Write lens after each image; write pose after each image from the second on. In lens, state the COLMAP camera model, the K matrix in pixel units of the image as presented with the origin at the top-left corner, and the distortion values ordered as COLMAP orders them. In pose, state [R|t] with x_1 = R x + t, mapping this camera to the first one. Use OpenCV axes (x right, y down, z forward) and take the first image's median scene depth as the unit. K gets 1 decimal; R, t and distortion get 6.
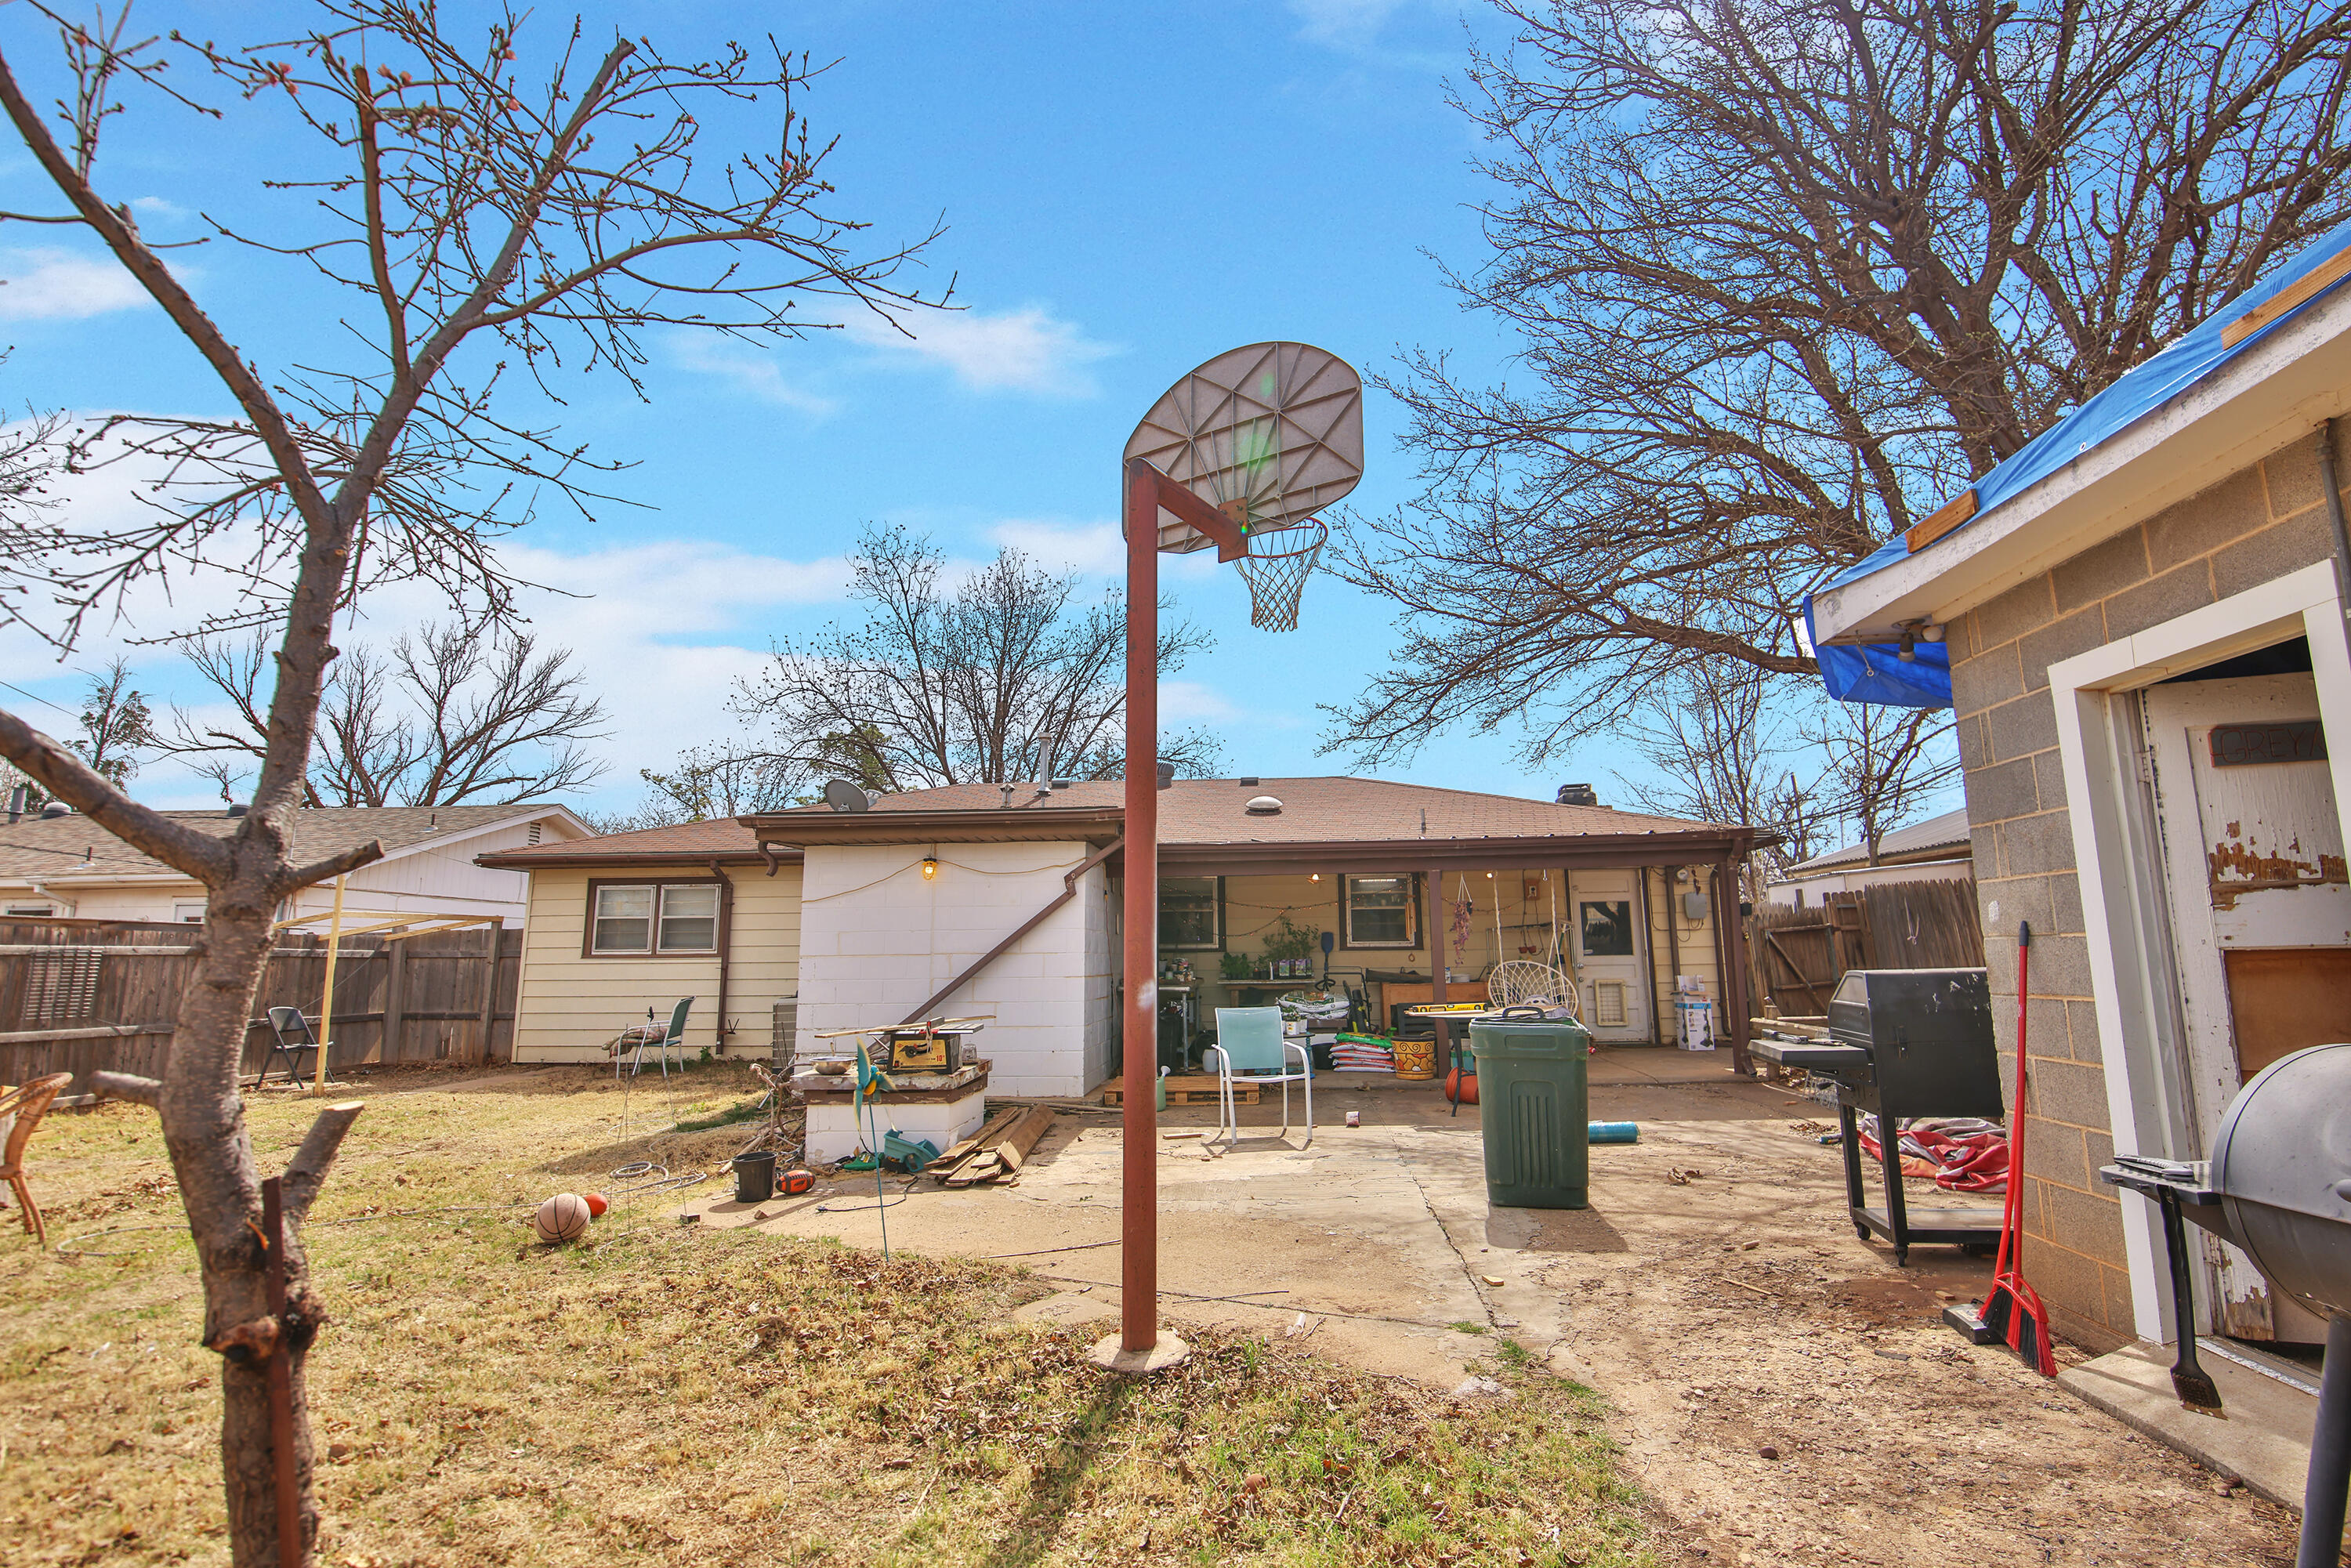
lens RADIAL K [[1133.9, 0, 1180.0], [0, 1133.9, 790.7], [0, 0, 1]] dist [0.004367, -0.009986]
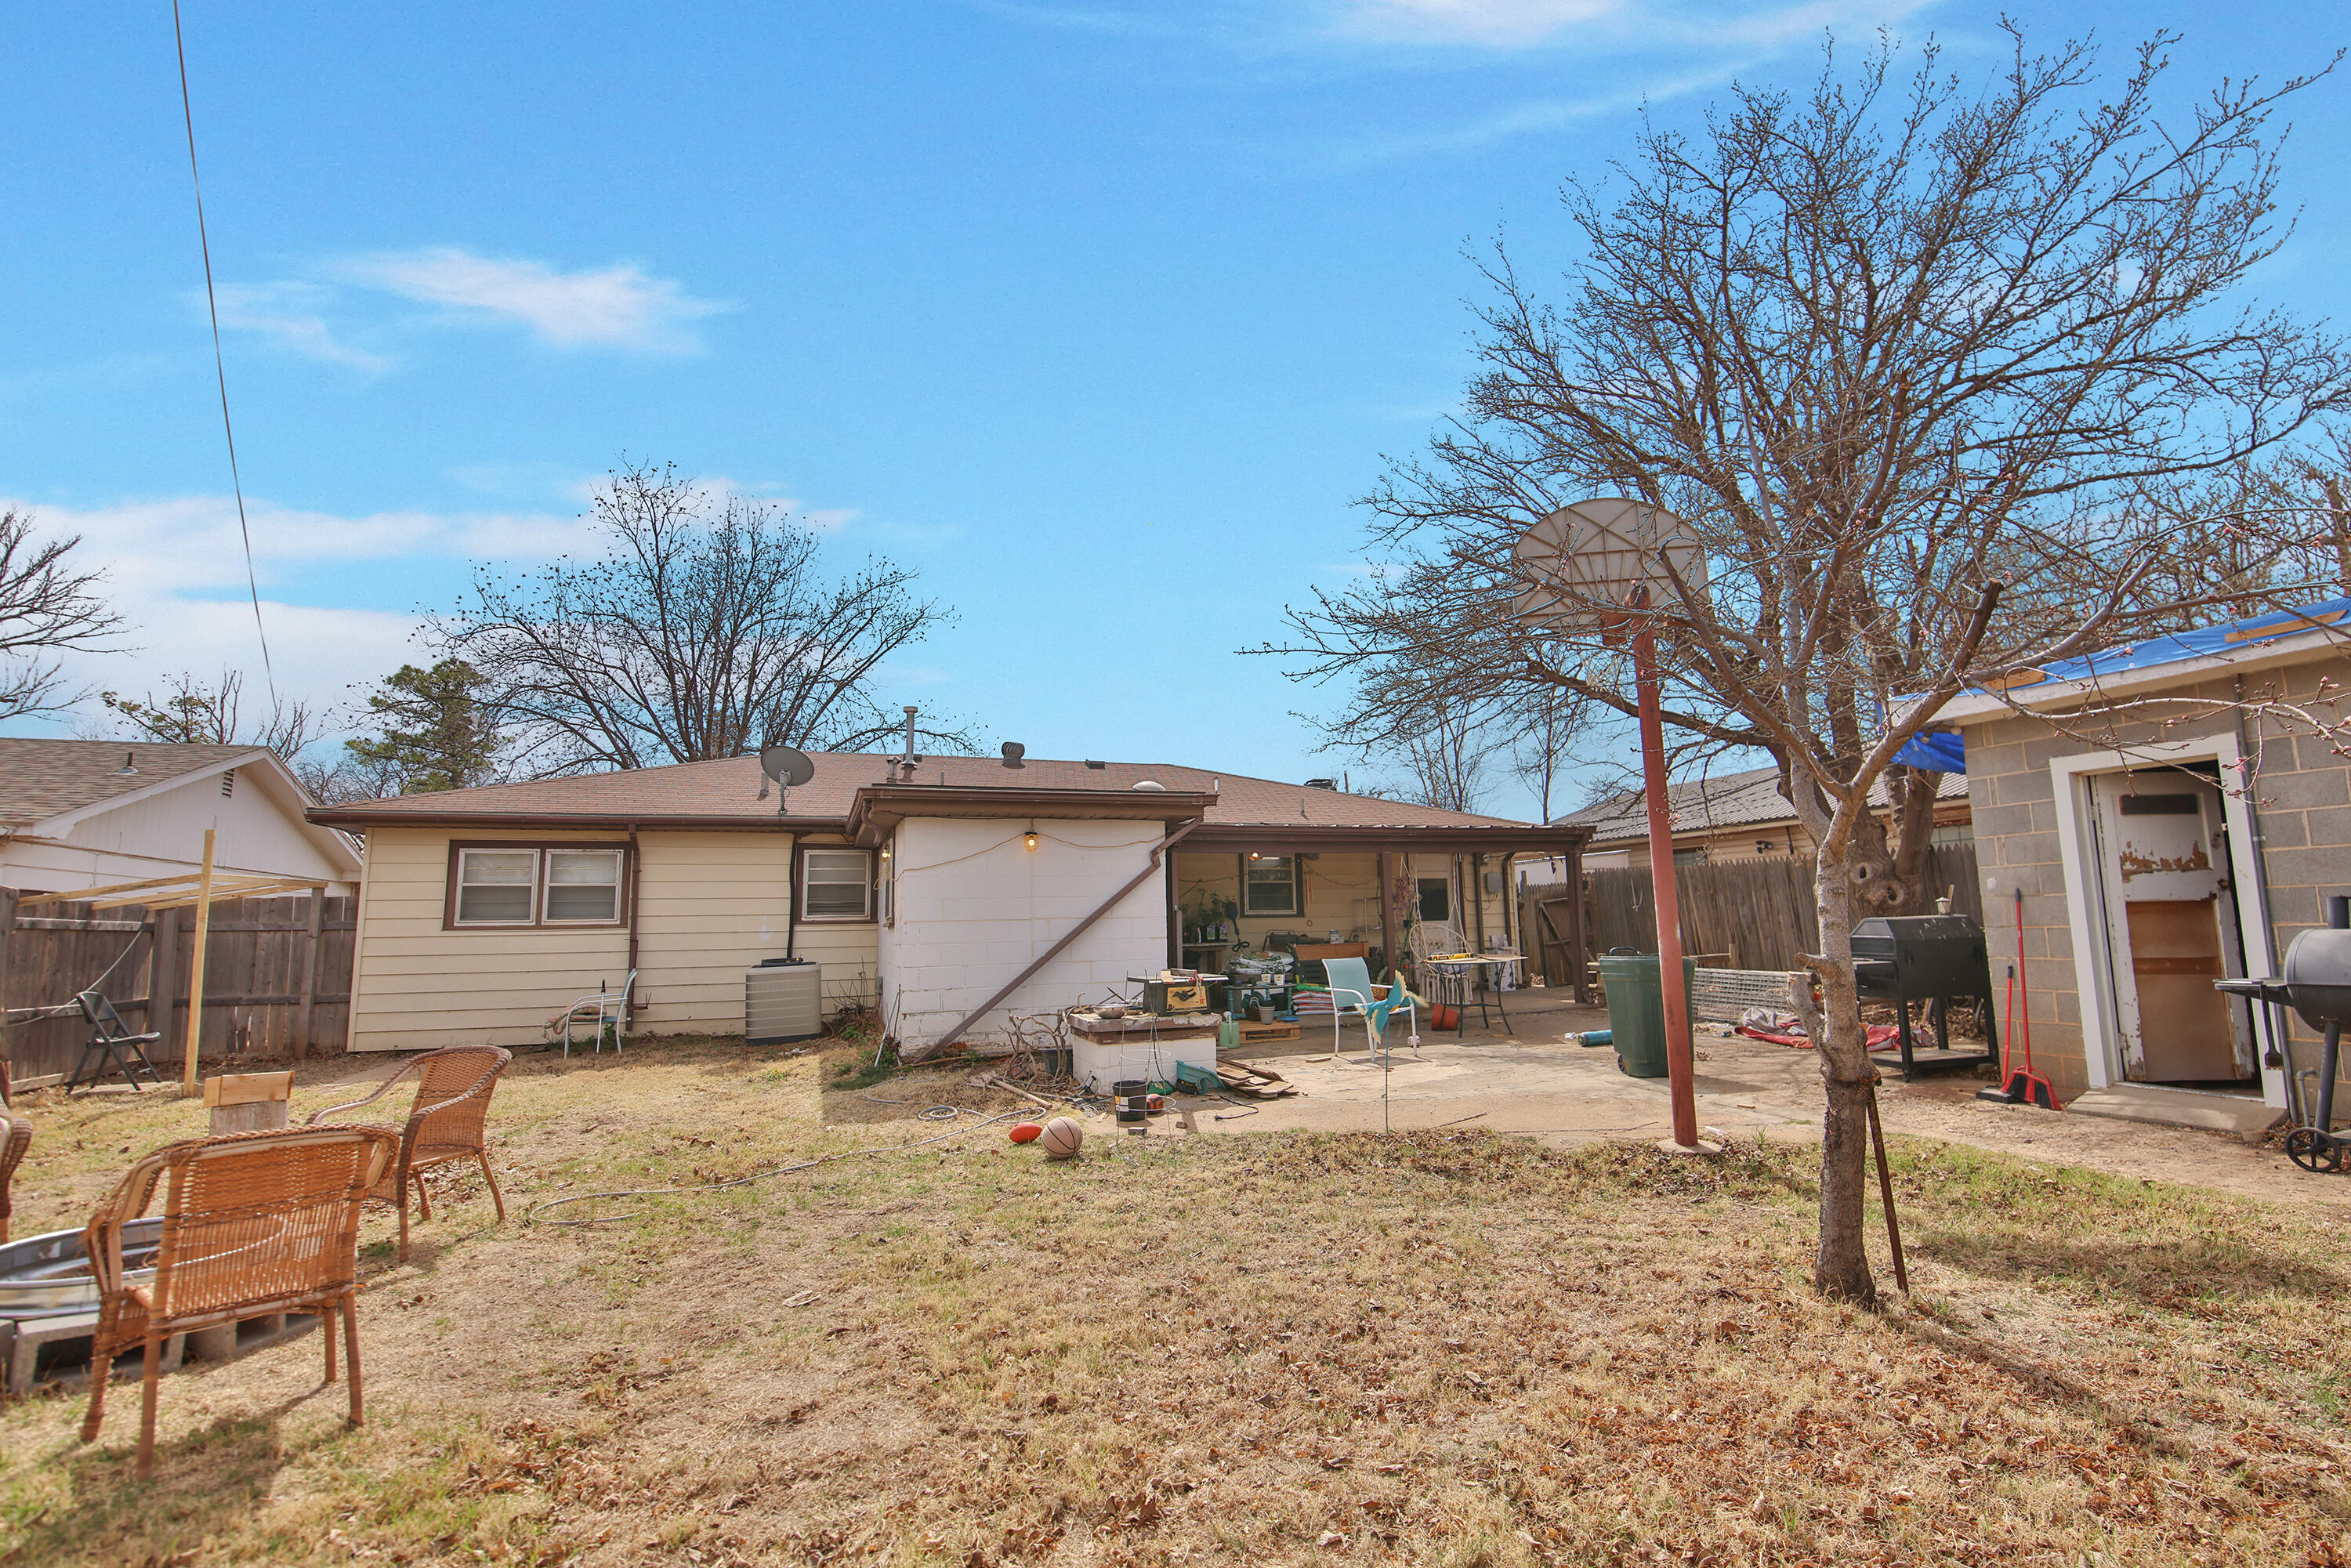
lens RADIAL K [[1197.6, 0, 1127.9], [0, 1197.6, 785.1], [0, 0, 1]] dist [-0.005375, -0.001443]
pose [[0.906658, 0.043494, 0.419618, -0.506229], [-0.051551, 0.998639, 0.007874, 0.000538], [-0.418705, -0.028771, 0.907667, -0.070213]]
